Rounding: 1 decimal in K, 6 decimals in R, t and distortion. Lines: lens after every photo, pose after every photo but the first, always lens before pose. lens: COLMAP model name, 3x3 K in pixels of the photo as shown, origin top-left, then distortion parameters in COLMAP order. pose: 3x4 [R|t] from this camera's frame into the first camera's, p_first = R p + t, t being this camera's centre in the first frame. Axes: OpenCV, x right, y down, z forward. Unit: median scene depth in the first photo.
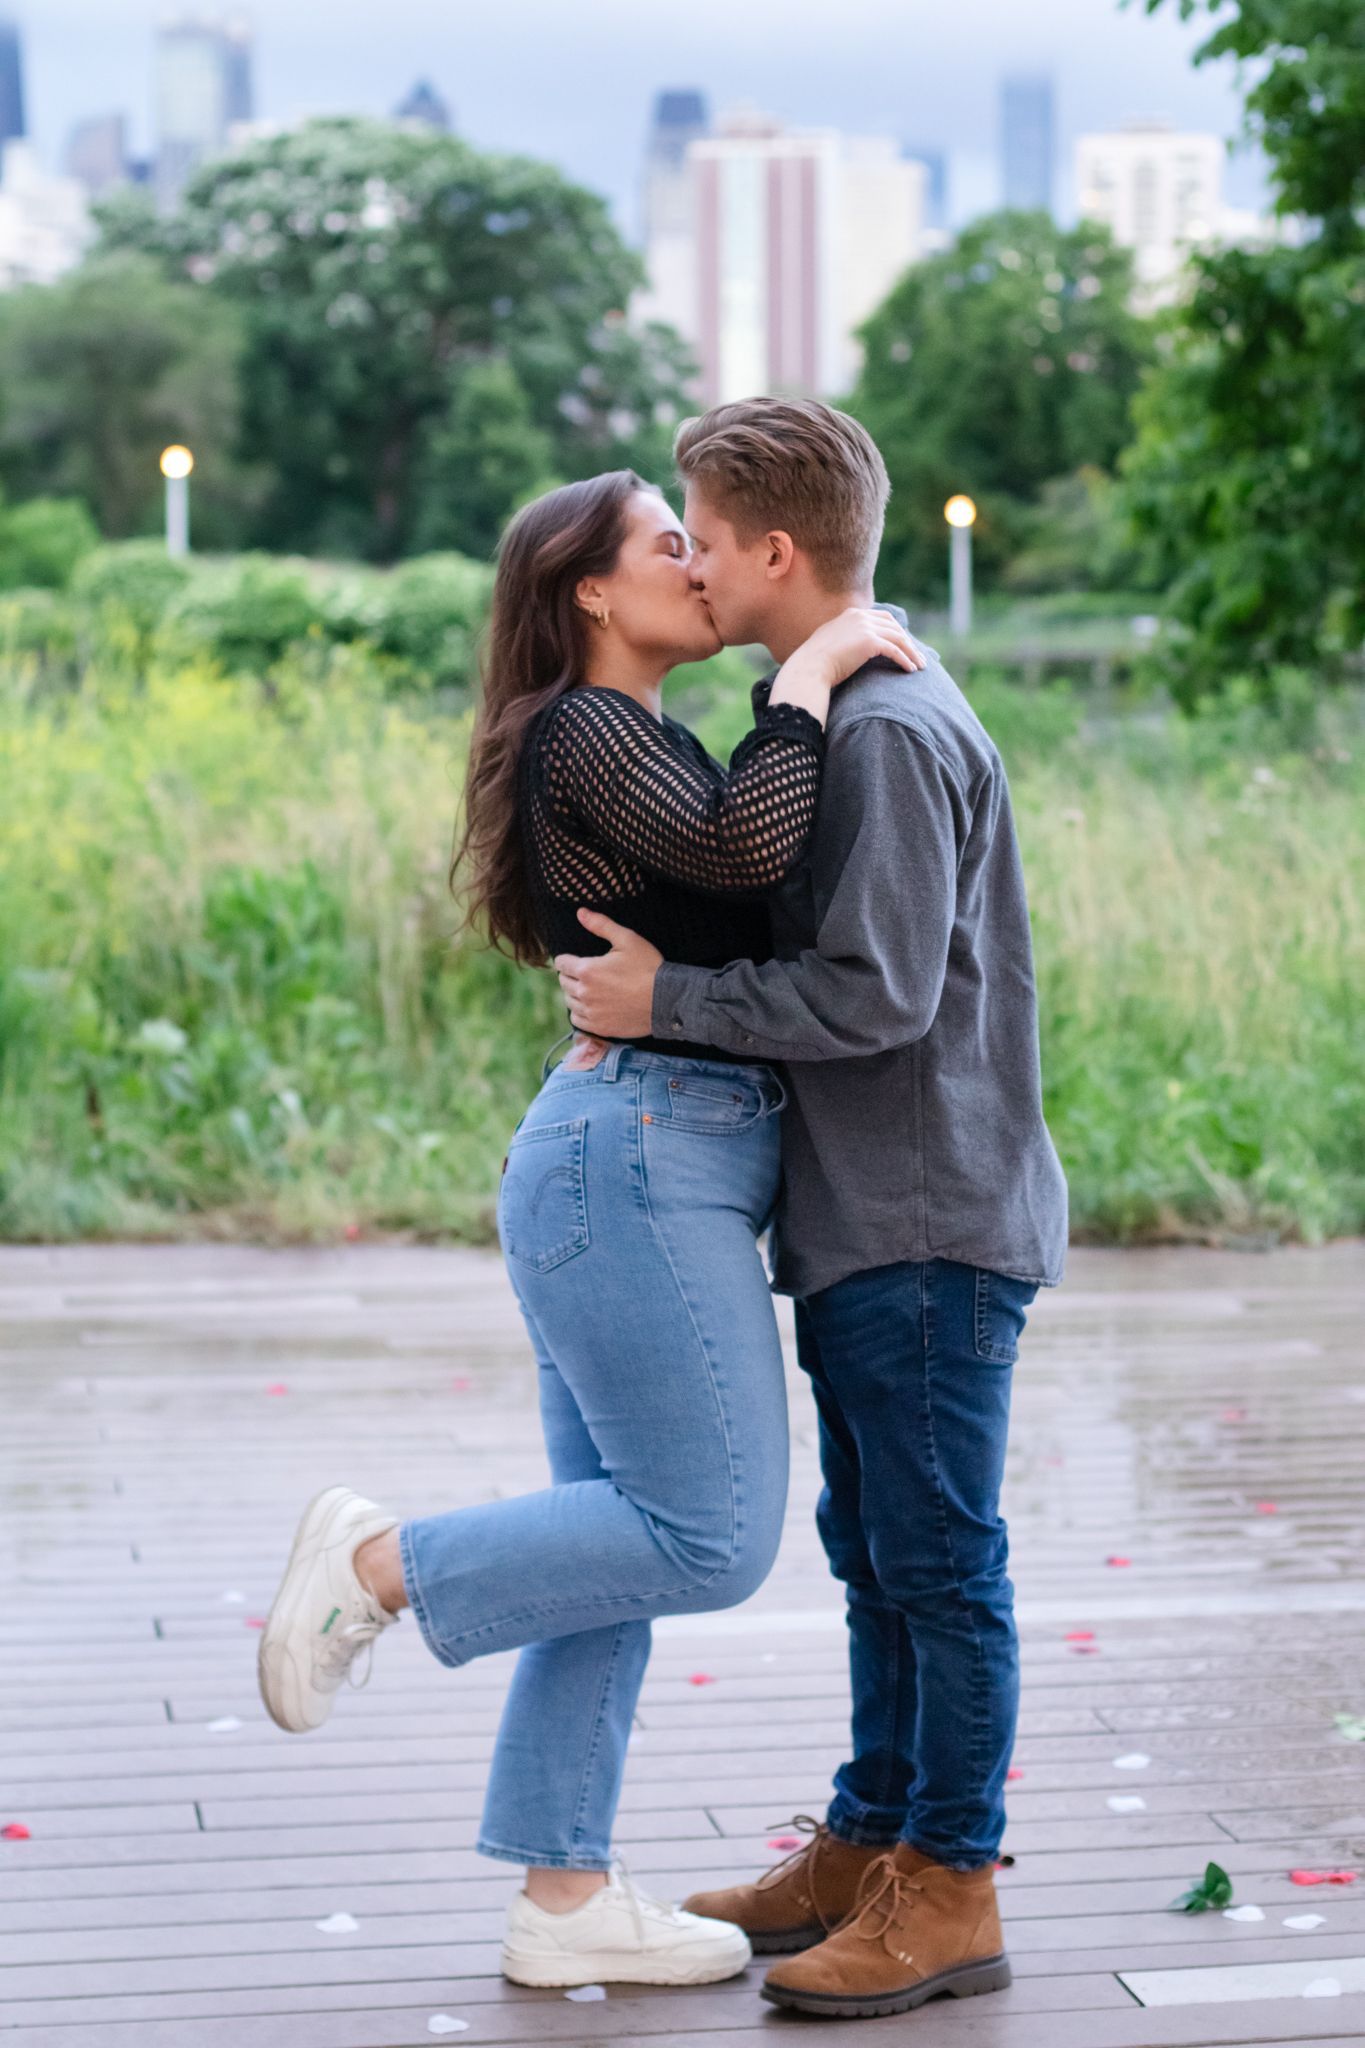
lens RADIAL K [[4697.5, 0, 682.5], [0, 4697.5, 1024.0], [0, 0, 1]] dist [-0.865285, 8.414159]
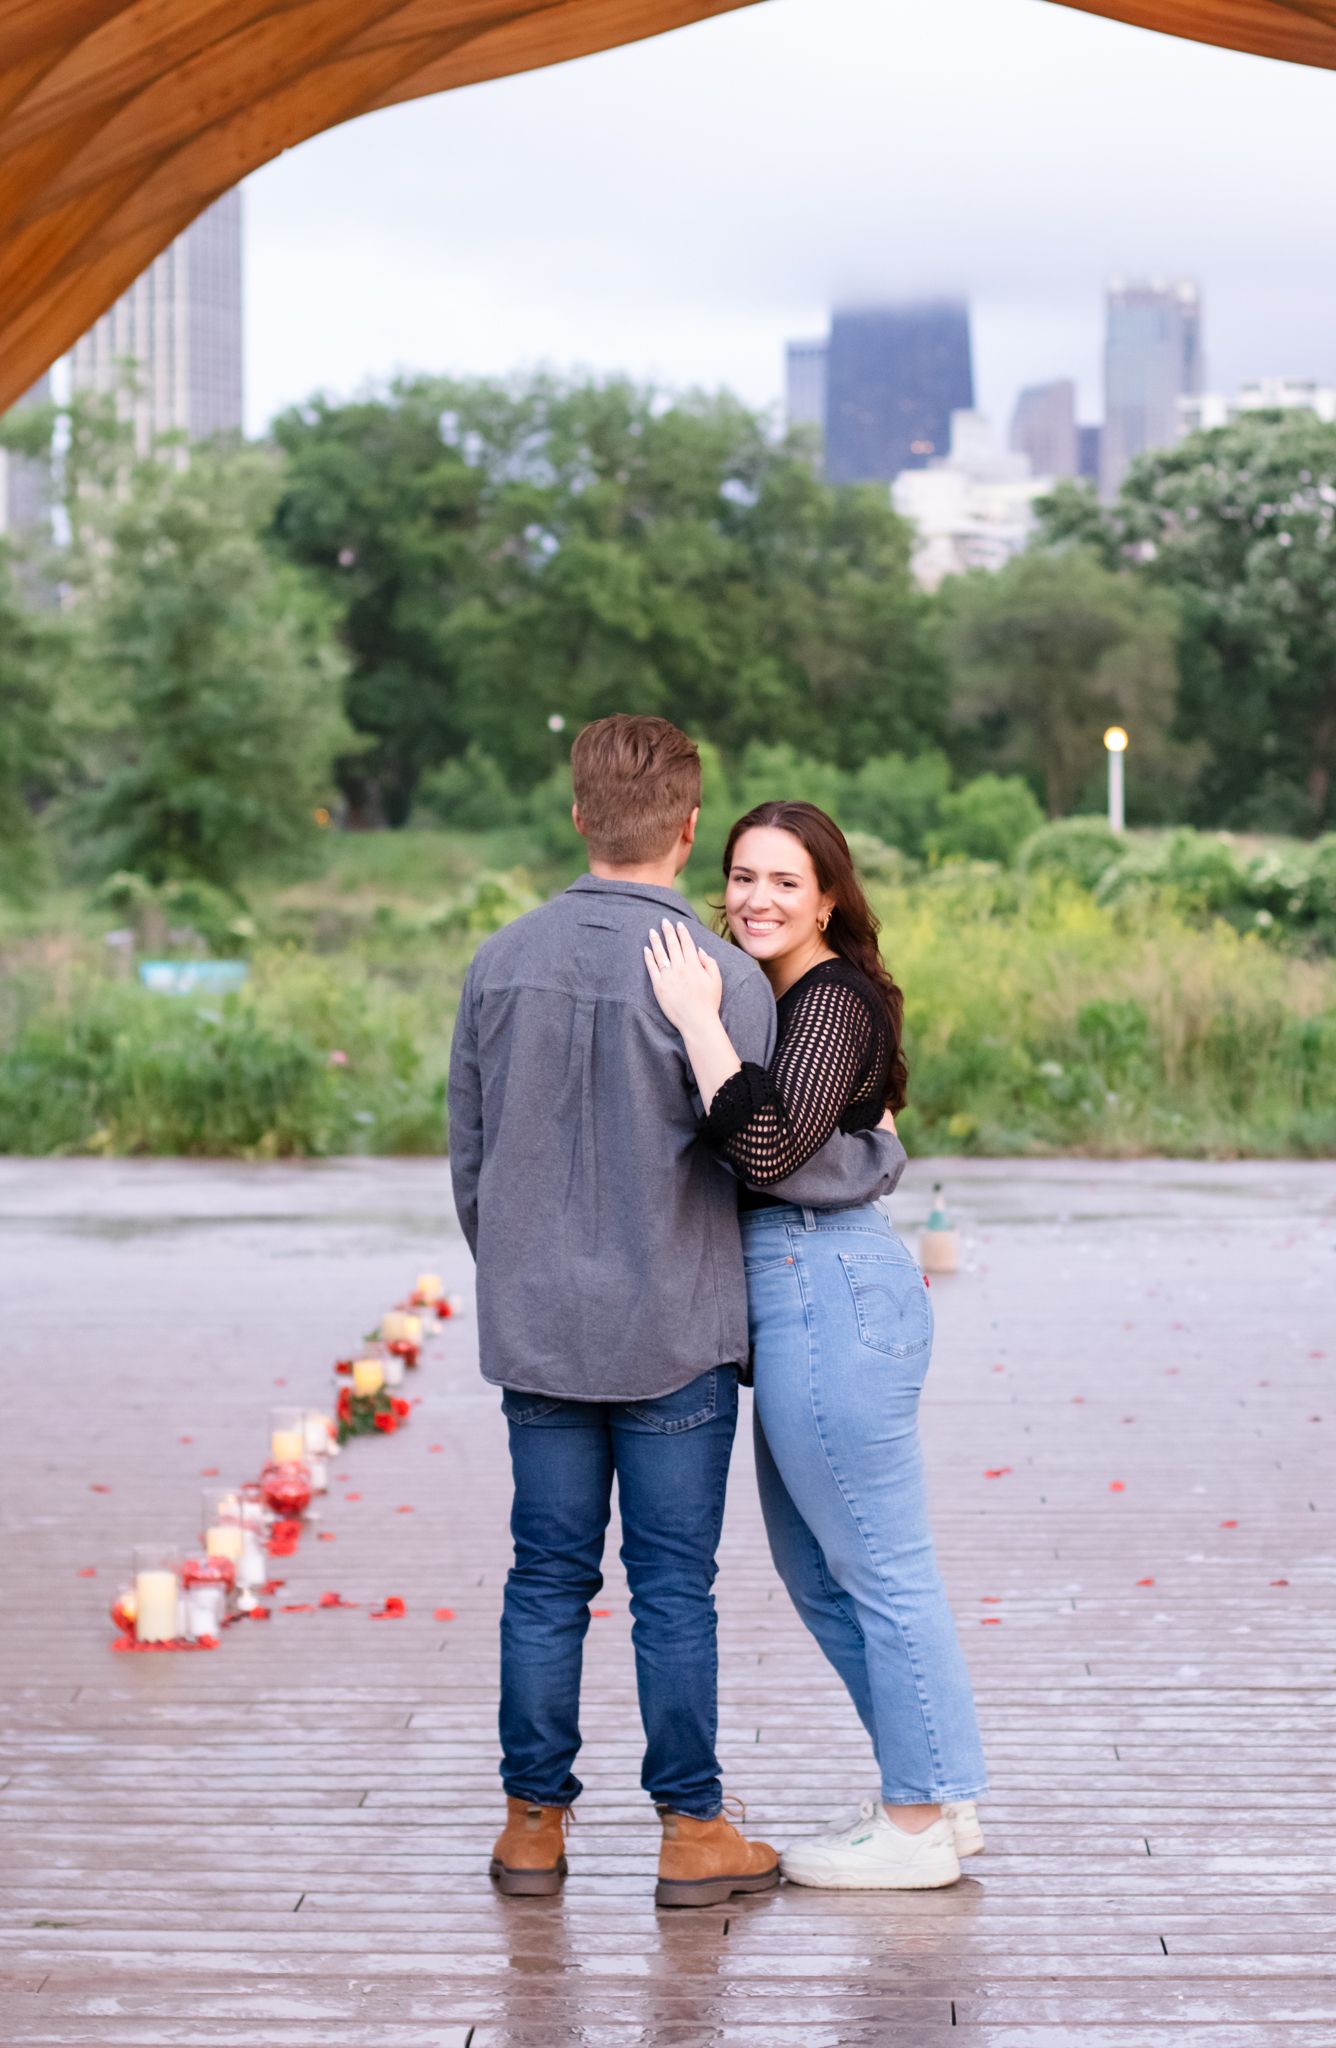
lens RADIAL K [[4894.9, 0, 668.0], [0, 4894.9, 1024.0], [0, 0, 1]] dist [-0.049978, -0.129671]
pose [[0.979601, 0.005072, -0.200888, 0.016520], [-0.017122, 0.998153, -0.058293, 0.011531], [0.200221, 0.060544, 0.977878, -0.122240]]
